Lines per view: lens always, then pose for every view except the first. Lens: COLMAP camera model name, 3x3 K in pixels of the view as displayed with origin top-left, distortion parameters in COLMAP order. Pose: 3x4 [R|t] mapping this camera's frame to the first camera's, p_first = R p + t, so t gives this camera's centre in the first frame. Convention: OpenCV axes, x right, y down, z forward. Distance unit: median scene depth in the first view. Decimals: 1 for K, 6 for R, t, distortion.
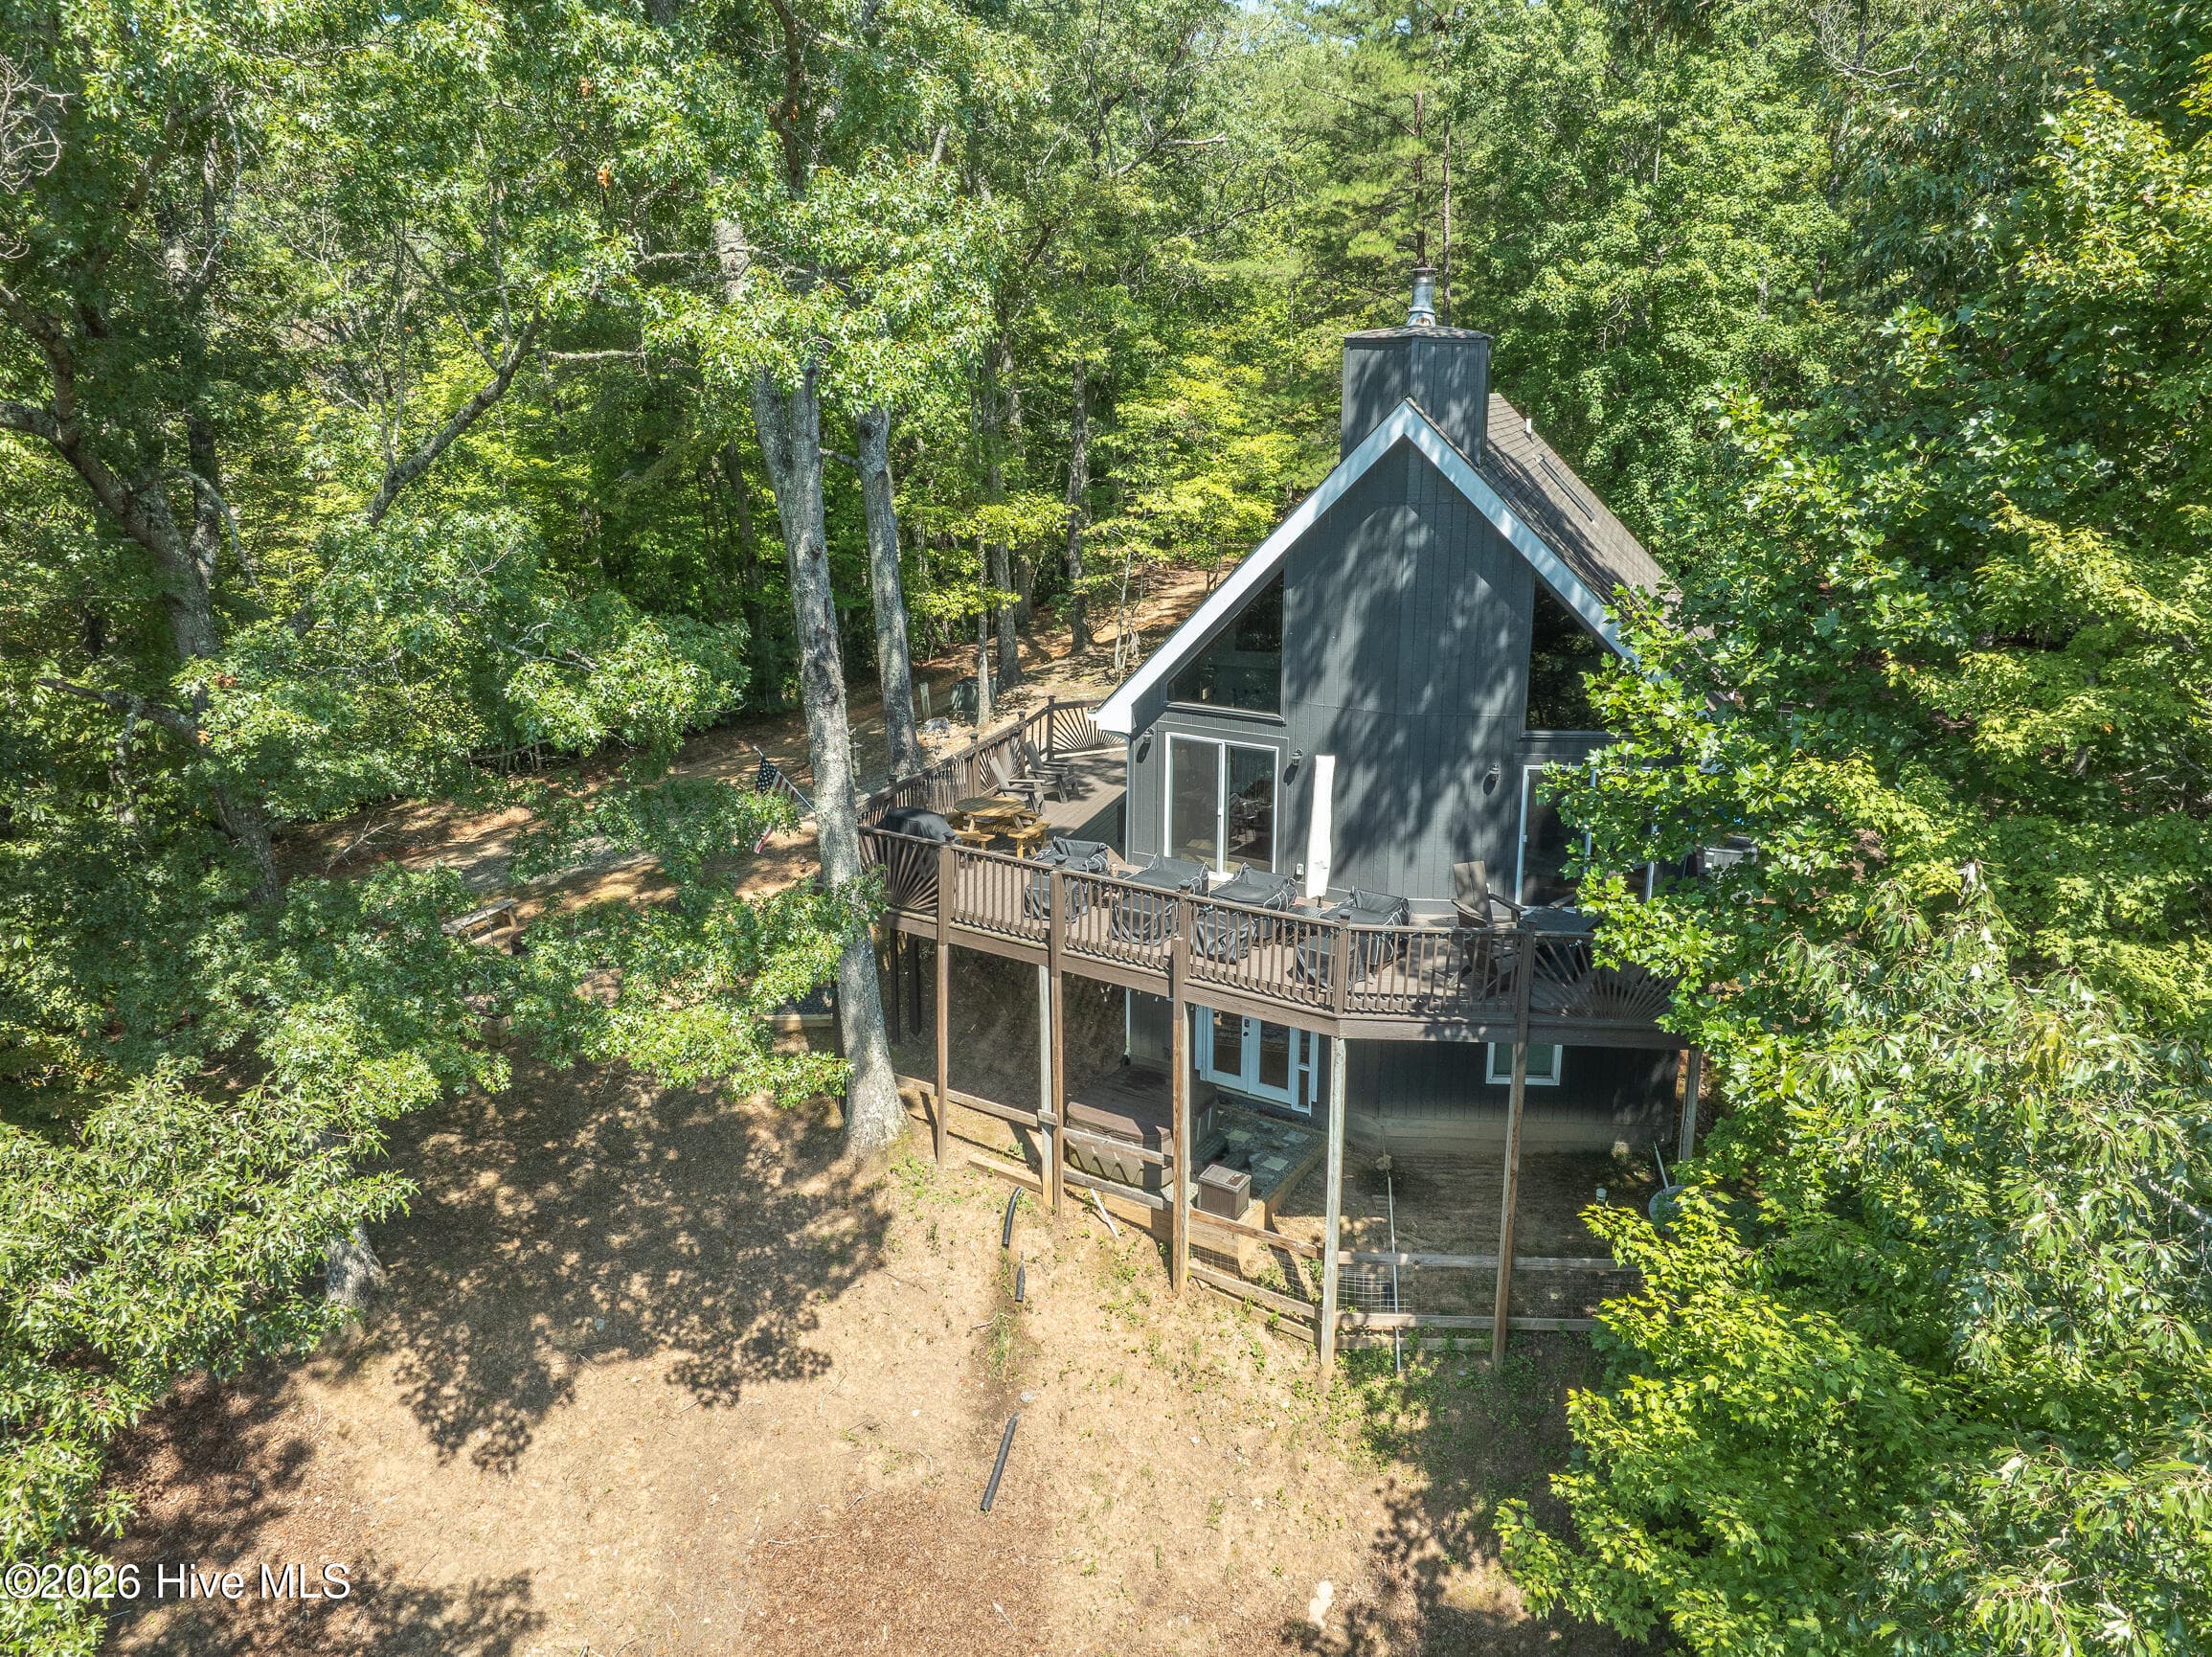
lens RADIAL K [[1693.4, 0, 1076.7], [0, 1693.4, 785.7], [0, 0, 1]] dist [-0.025169, -0.018024]
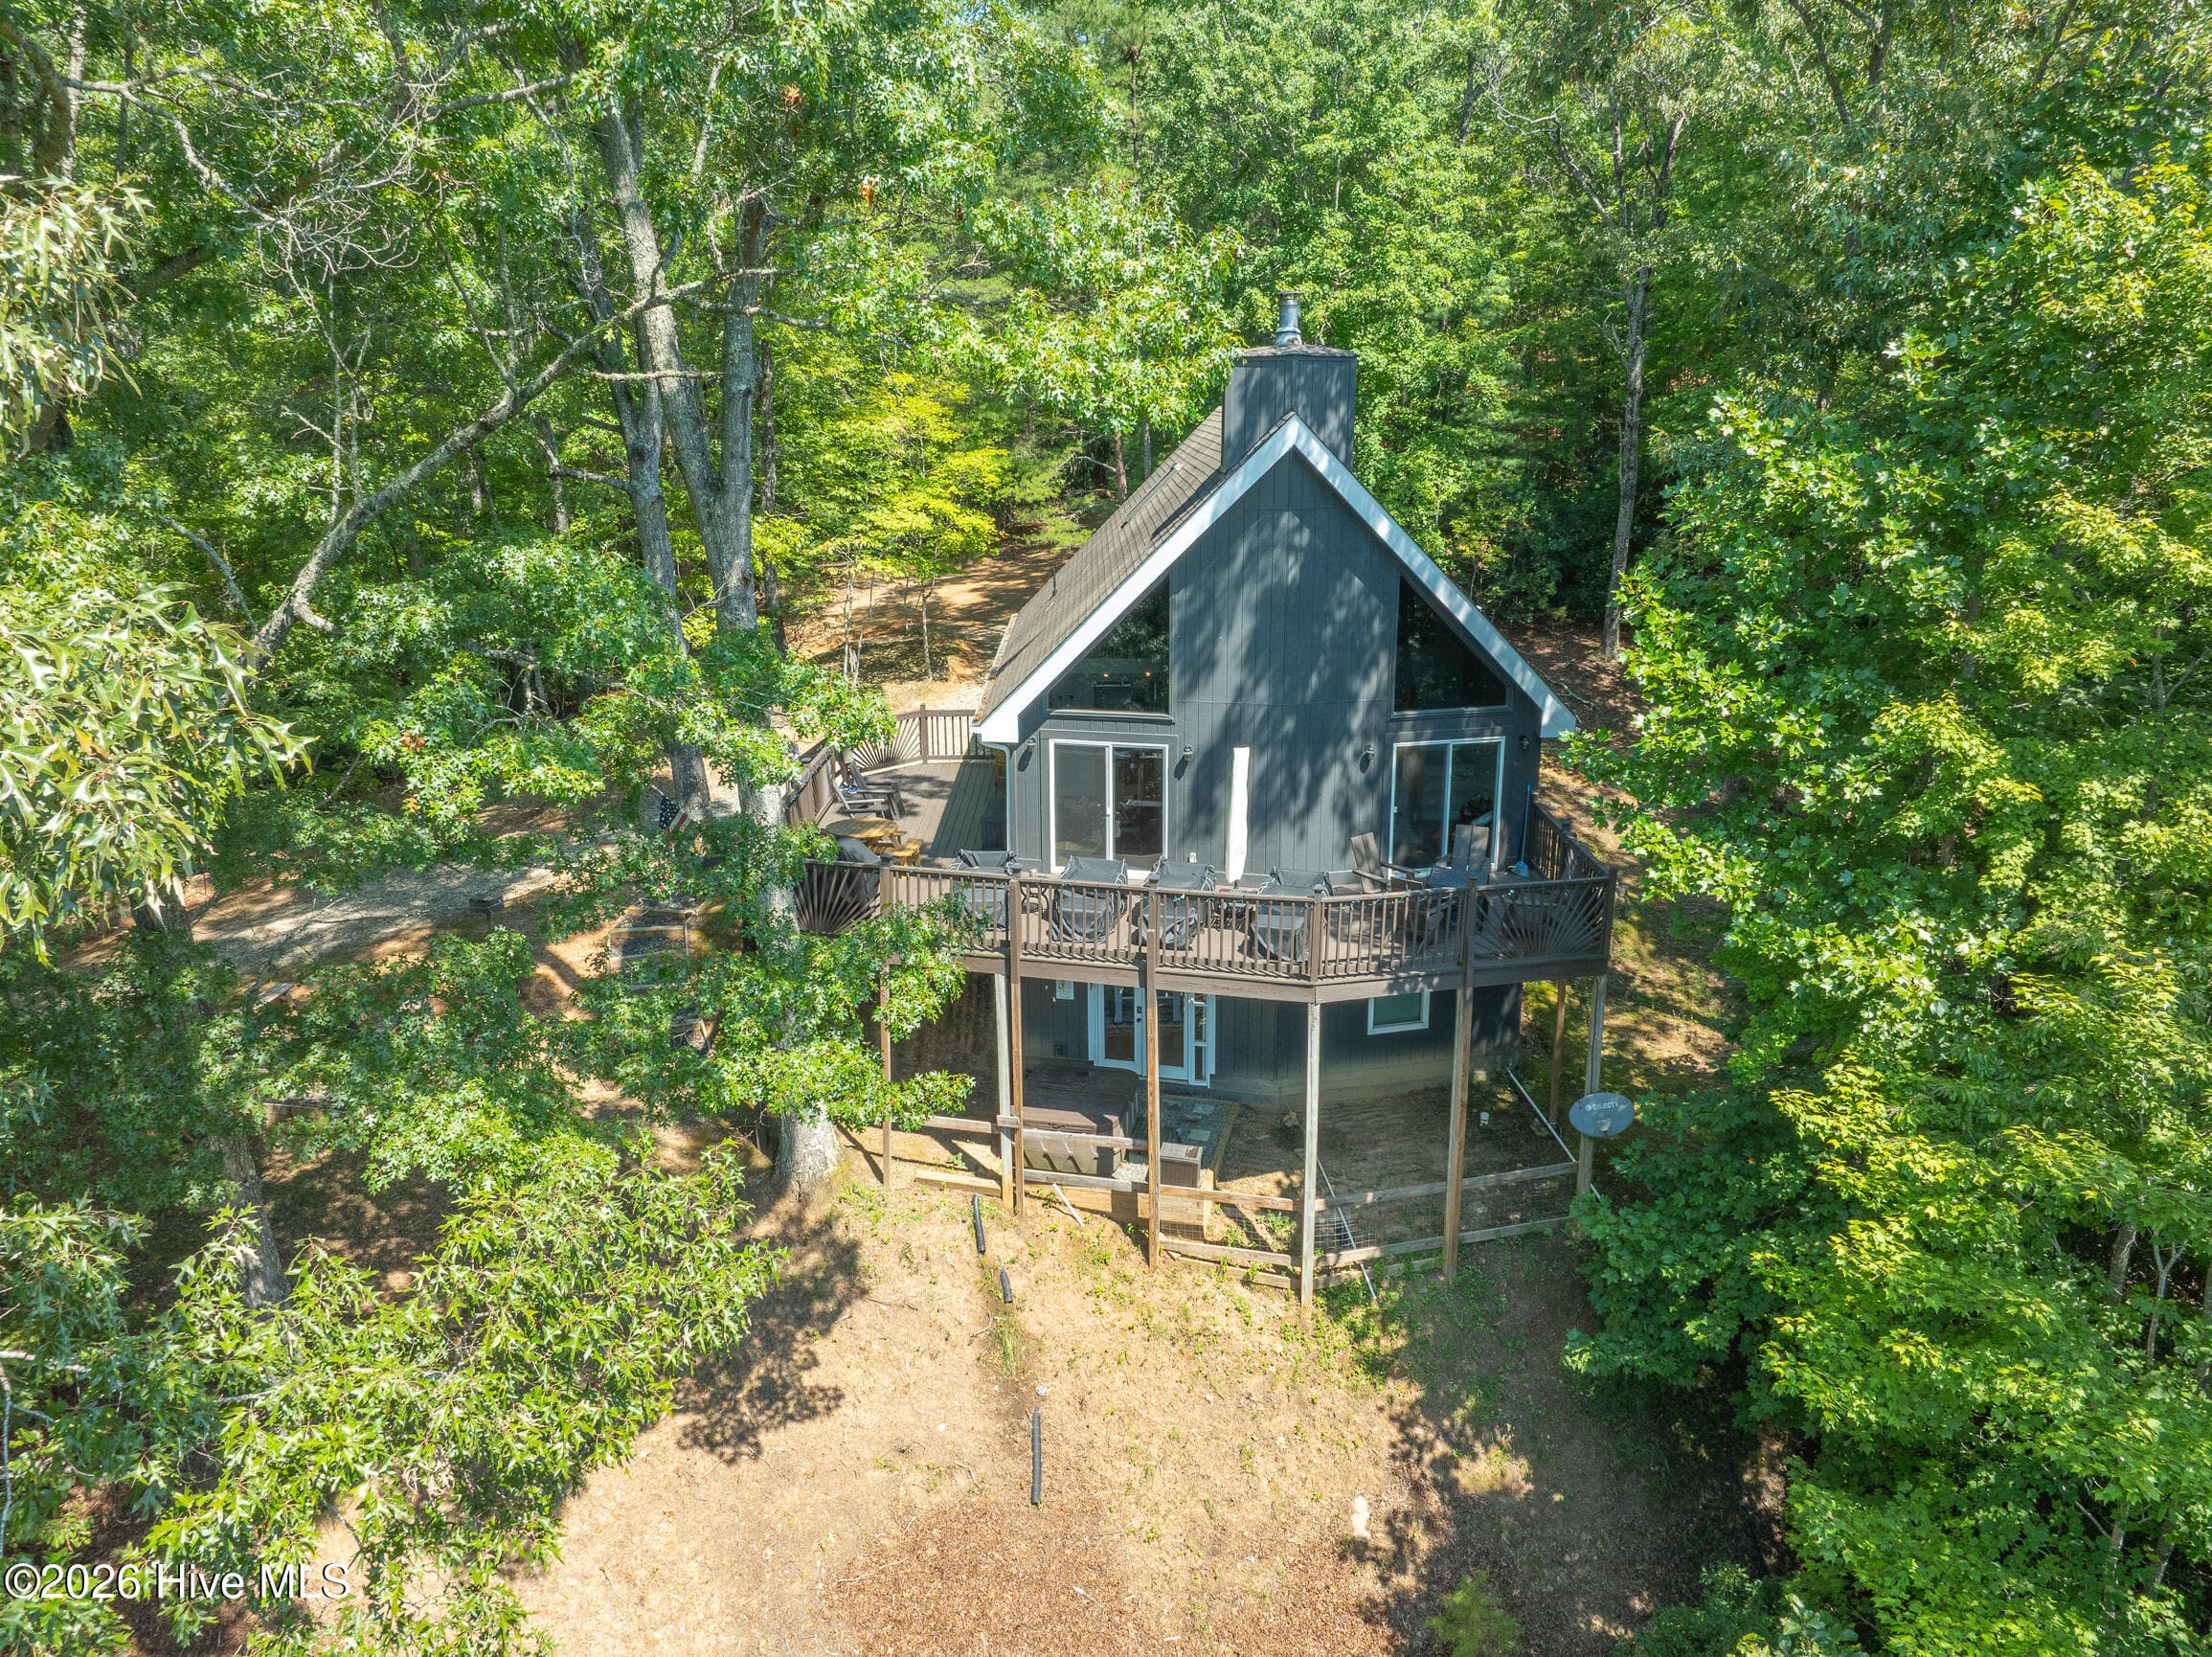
lens RADIAL K [[1693.4, 0, 1084.9], [0, 1693.4, 823.0], [0, 0, 1]] dist [-0.025169, -0.018024]
pose [[0.944036, -0.090018, 0.317320, -0.287620], [0.085726, 0.995939, 0.027493, -0.007931], [-0.318506, 0.001248, 0.947920, 0.015246]]
